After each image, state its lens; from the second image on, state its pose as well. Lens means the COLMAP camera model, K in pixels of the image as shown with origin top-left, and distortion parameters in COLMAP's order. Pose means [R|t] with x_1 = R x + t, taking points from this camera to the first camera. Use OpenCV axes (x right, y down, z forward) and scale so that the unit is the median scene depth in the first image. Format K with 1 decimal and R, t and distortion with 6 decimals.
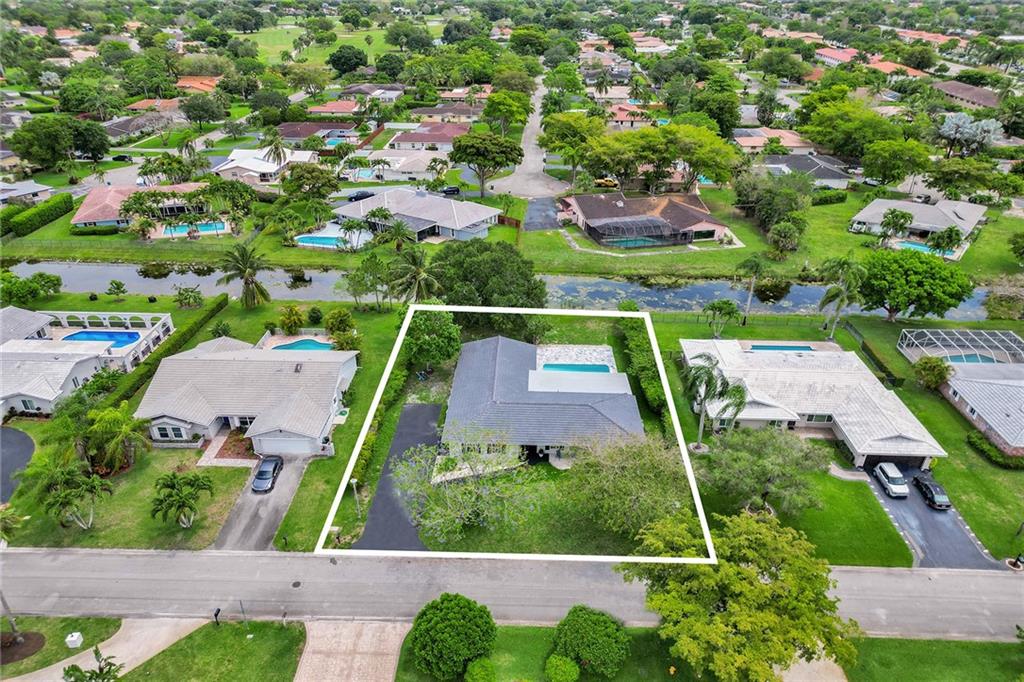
lens RADIAL K [[651.0, 0, 512.0], [0, 651.0, 341.0], [0, 0, 1]] dist [0.019161, -0.000285]
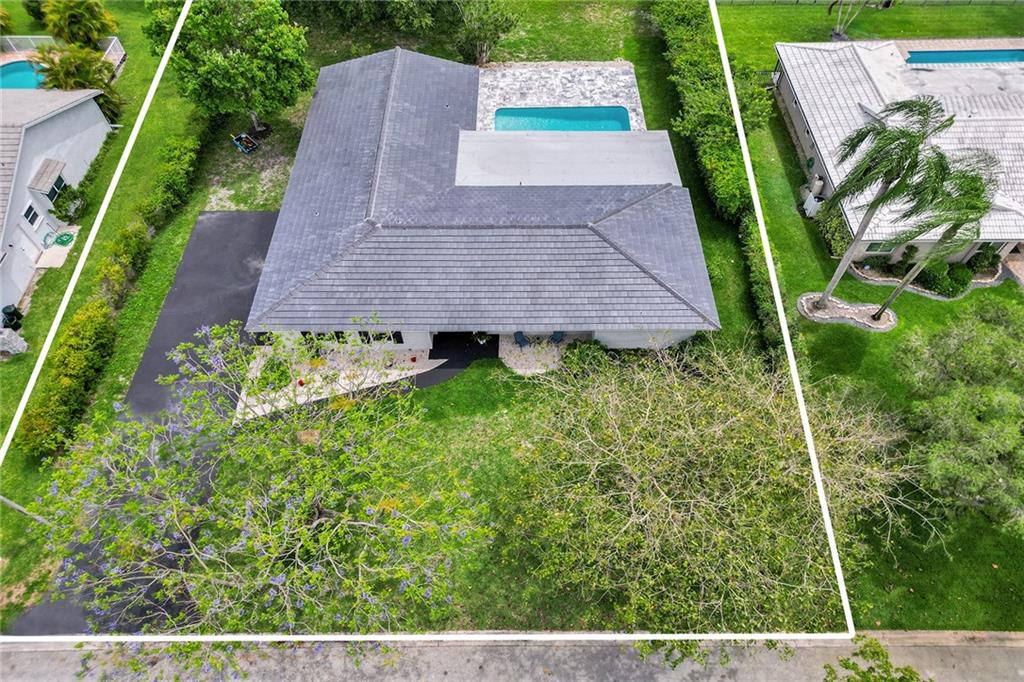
lens RADIAL K [[651.0, 0, 512.0], [0, 651.0, 341.0], [0, 0, 1]] dist [0.019161, -0.000285]
pose [[0.999457, -0.031037, 0.011074, 0.052186], [0.023384, 0.904751, 0.425299, -0.015671], [-0.023219, -0.424809, 0.904985, 0.501759]]
